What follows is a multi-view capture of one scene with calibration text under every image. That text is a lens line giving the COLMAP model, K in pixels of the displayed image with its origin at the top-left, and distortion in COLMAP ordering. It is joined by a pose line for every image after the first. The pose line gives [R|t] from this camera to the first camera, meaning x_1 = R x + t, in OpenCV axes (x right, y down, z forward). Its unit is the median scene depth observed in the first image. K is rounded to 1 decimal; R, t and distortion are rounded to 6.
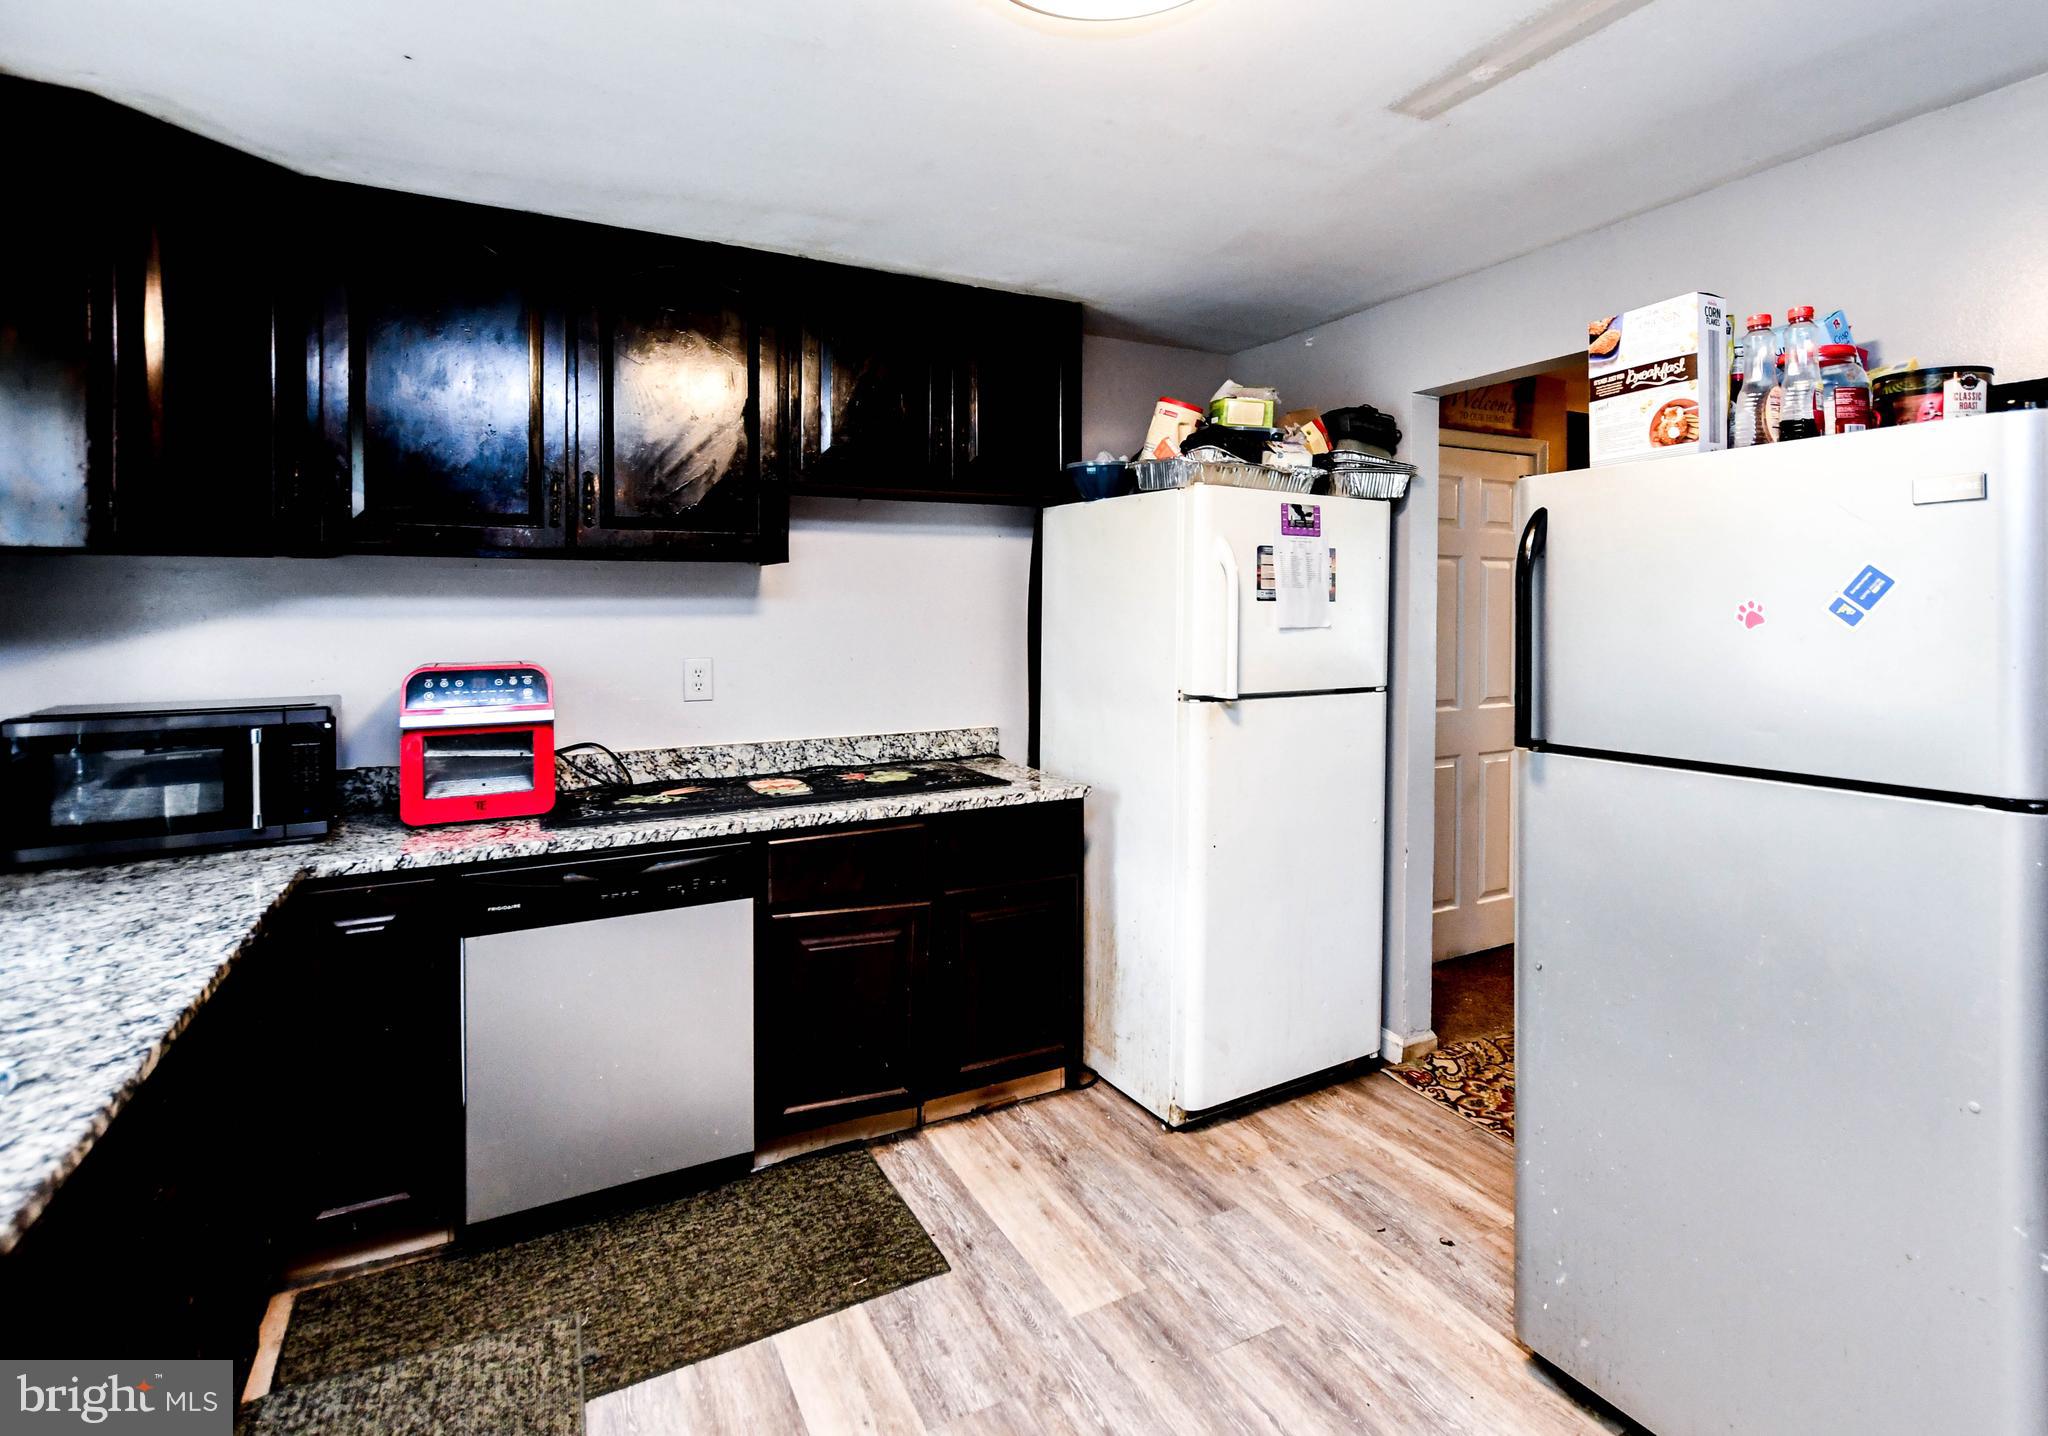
lens RADIAL K [[1014.5, 0, 1050.7], [0, 1014.5, 617.9], [0, 0, 1]] dist [-0.001259, -0.000296]
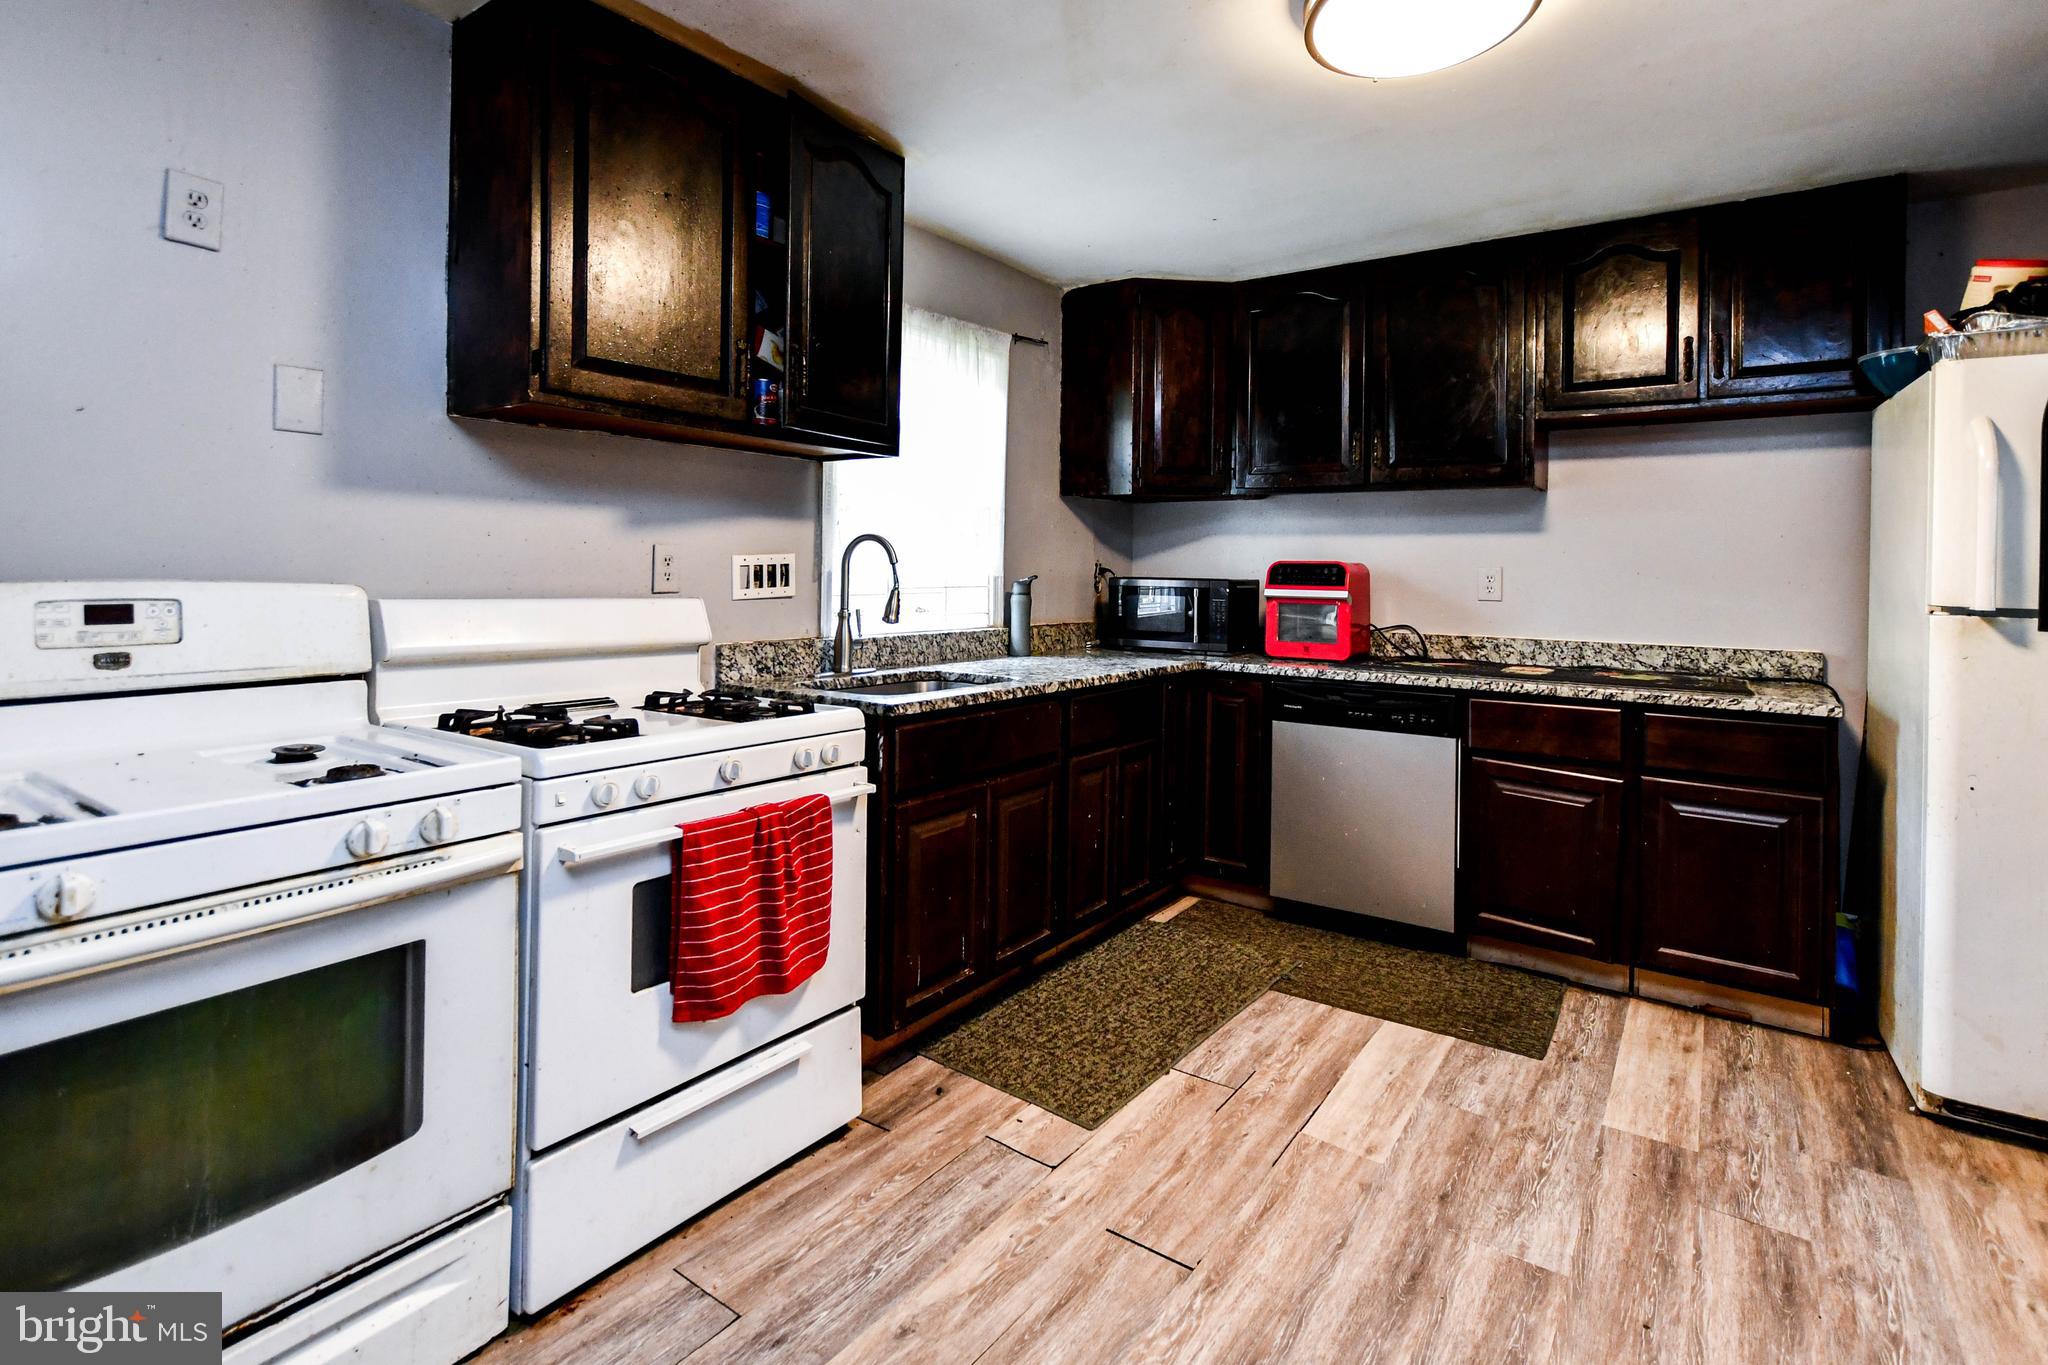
lens RADIAL K [[969.0, 0, 1027.4], [0, 969.0, 541.8], [0, 0, 1]] dist [-0.000026, 0.000715]
pose [[0.445589, -0.016399, -0.895088, 0.577693], [-0.024518, 0.999234, -0.030513, 0.071536], [0.894902, 0.035542, 0.444845, -0.063954]]
